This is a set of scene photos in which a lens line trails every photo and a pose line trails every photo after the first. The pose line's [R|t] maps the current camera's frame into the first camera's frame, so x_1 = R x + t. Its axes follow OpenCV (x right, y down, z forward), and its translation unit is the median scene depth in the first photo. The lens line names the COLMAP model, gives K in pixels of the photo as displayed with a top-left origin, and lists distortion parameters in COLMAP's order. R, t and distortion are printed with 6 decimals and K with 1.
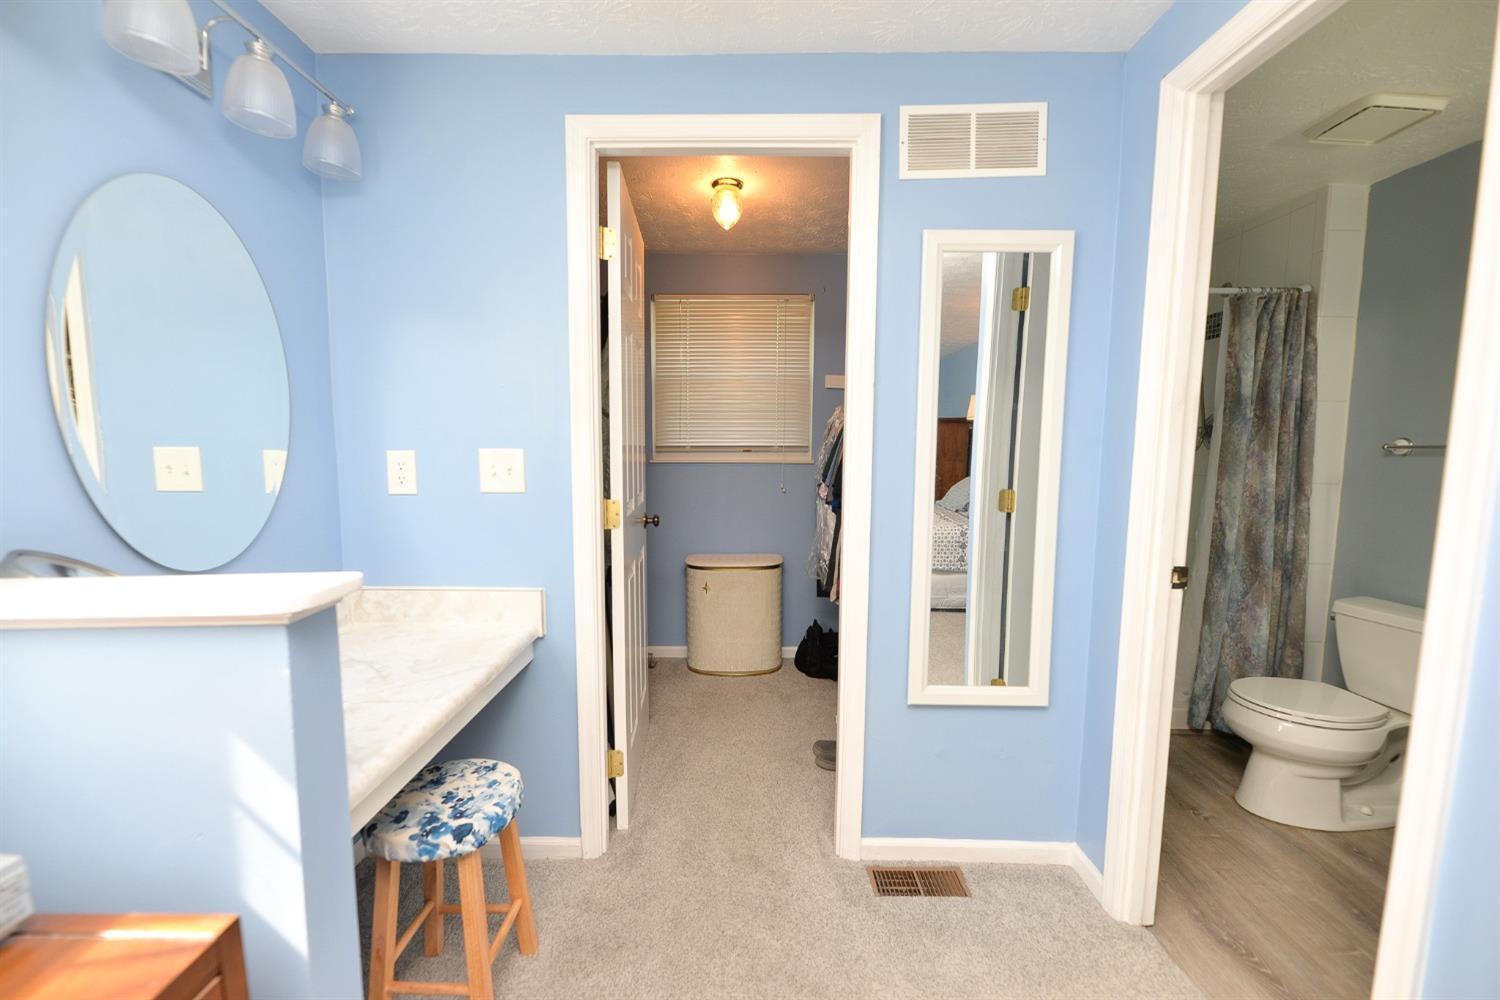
lens RADIAL K [[608.7, 0, 748.1], [0, 608.7, 510.0], [0, 0, 1]] dist [-0.000471, -0.002179]
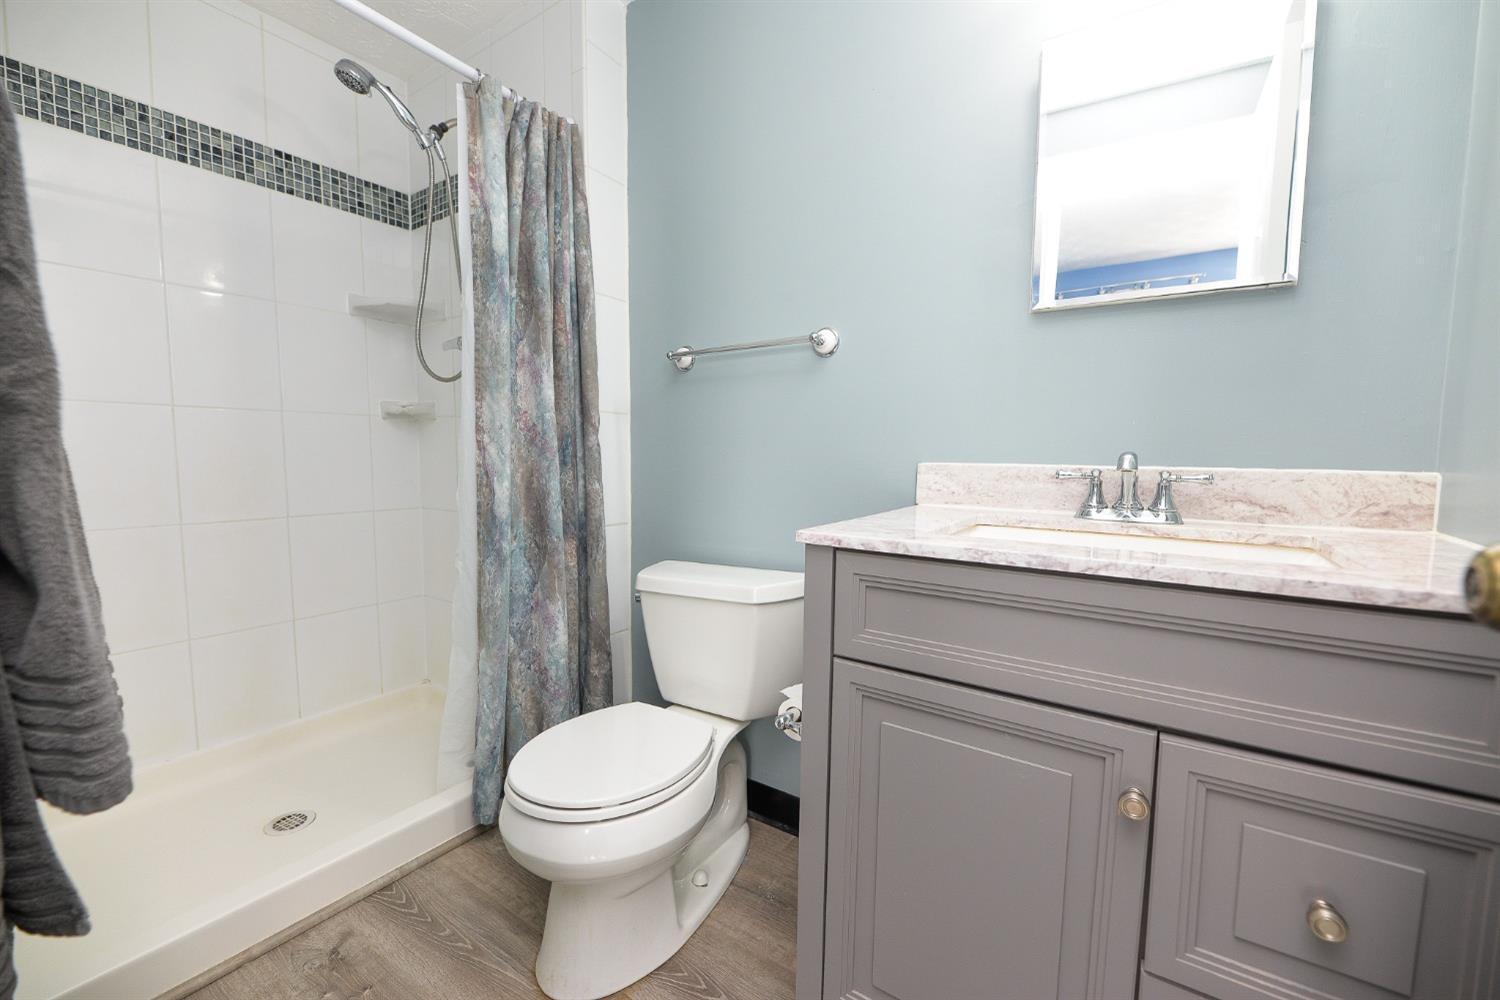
lens RADIAL K [[608.7, 0, 749.5], [0, 608.7, 500.4], [0, 0, 1]] dist [-0.000471, -0.002179]
pose [[0.560576, -0.065938, 0.825474, 0.442516], [0.079077, 0.996532, 0.025901, 0.054495], [-0.824319, 0.050756, 0.563846, 0.469826]]
